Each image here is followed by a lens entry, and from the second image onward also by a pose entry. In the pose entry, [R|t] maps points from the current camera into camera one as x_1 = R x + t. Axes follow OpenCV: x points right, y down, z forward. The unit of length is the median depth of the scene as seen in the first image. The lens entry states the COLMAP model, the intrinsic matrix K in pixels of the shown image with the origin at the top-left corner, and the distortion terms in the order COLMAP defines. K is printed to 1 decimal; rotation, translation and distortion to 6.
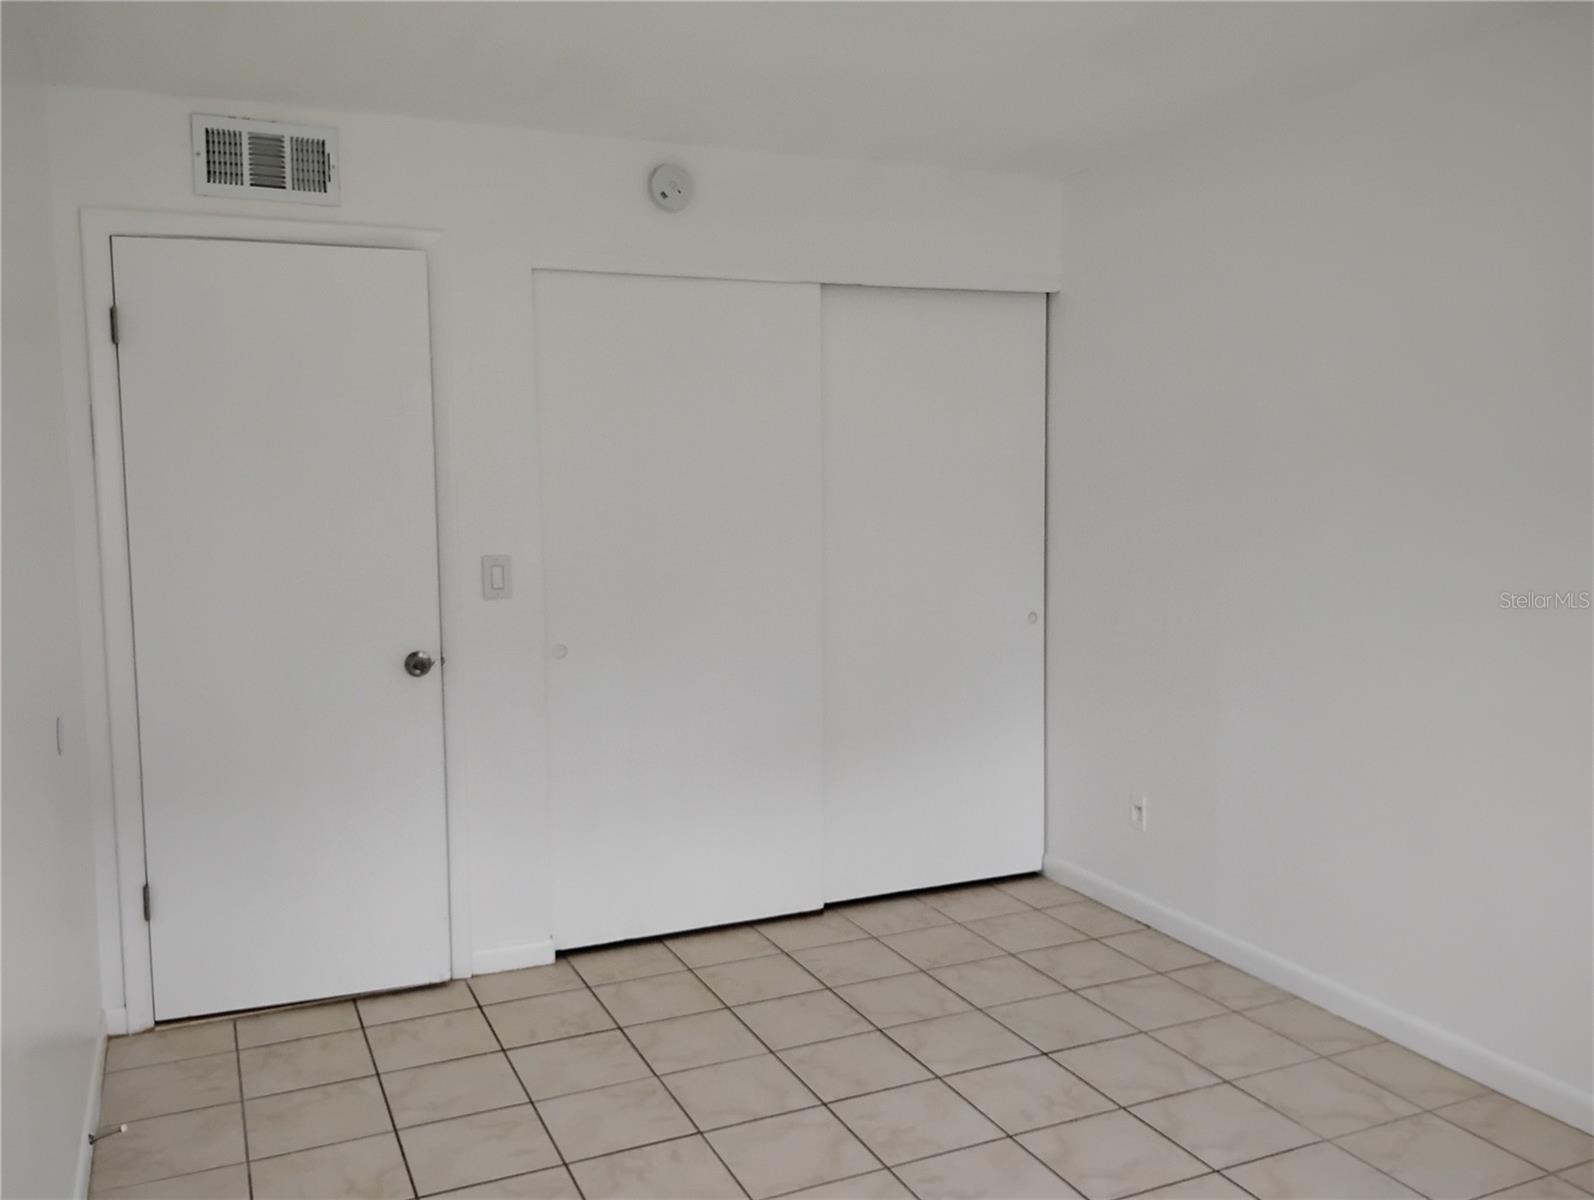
lens RADIAL K [[1325.7, 0, 800.1], [0, 1325.7, 609.7], [0, 0, 1]] dist [0.064856, -0.071928]
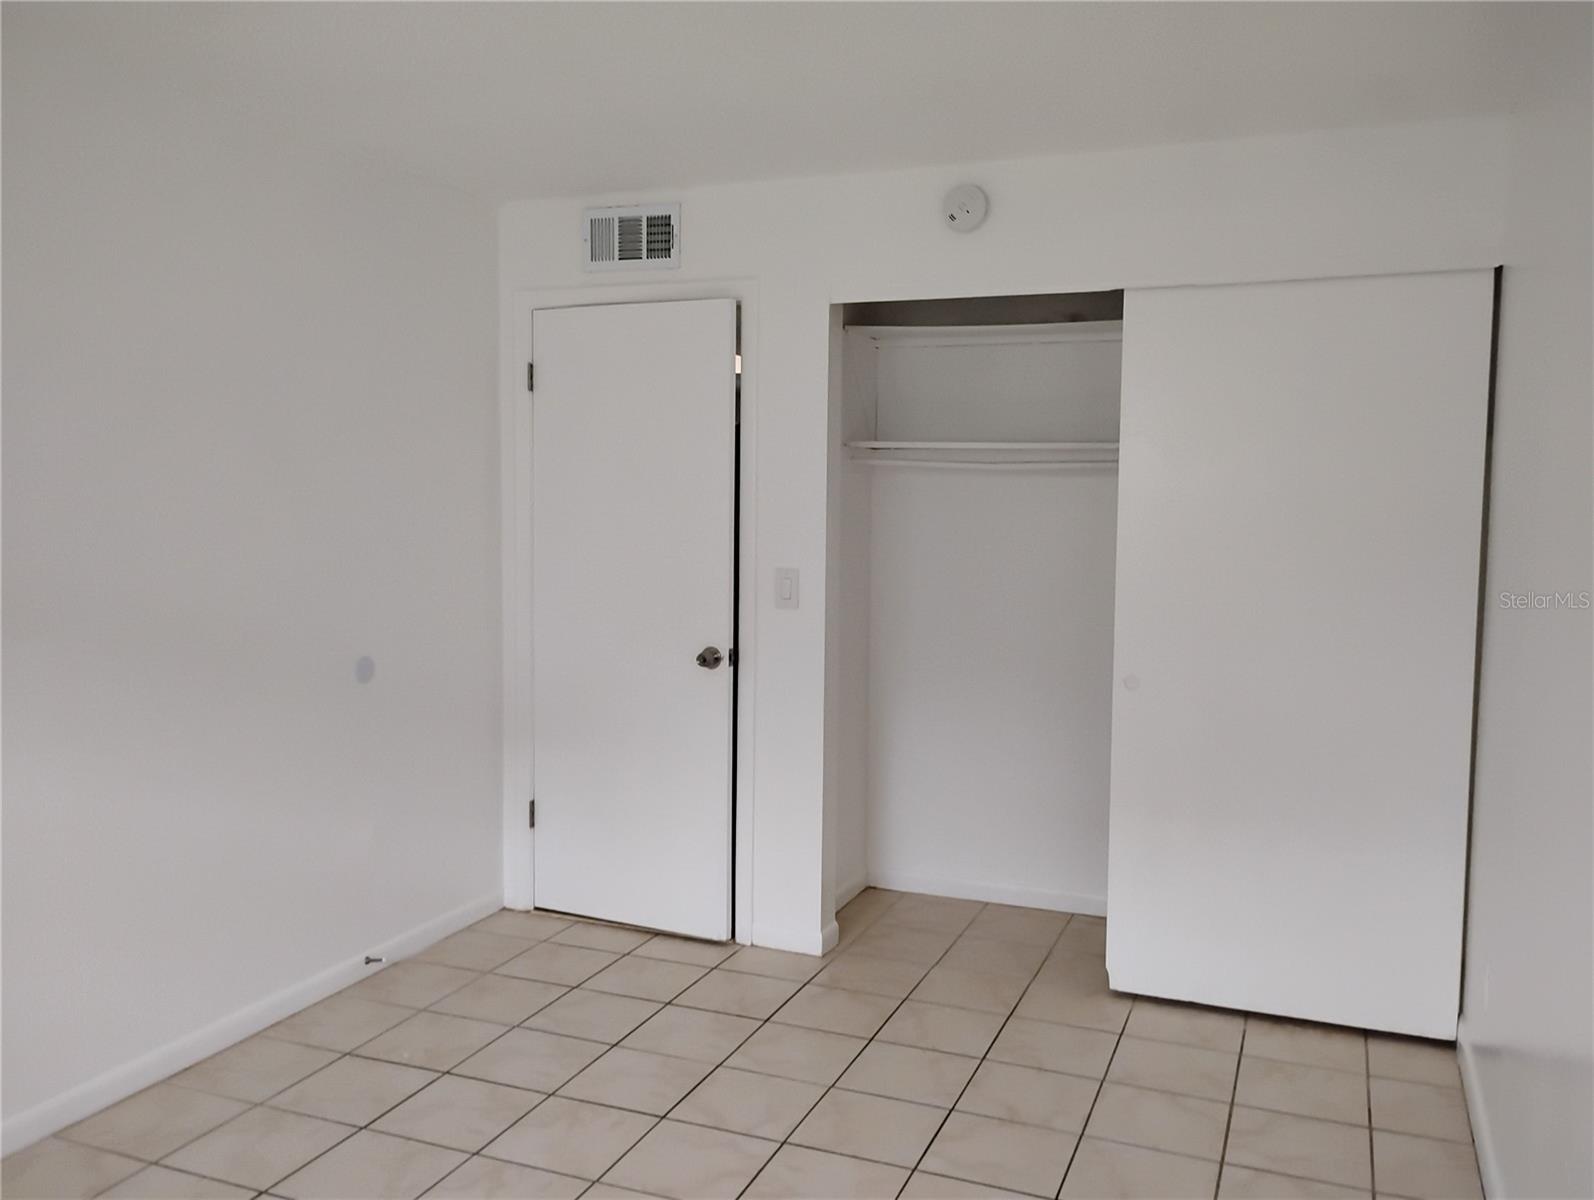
lens RADIAL K [[1325.7, 0, 805.3], [0, 1325.7, 604.1], [0, 0, 1]] dist [0.064856, -0.071928]
pose [[0.692851, 0.079996, -0.716629, 0.612675], [-0.094912, 0.995298, 0.019340, -0.036658], [0.714807, 0.054617, 0.697186, 0.271032]]
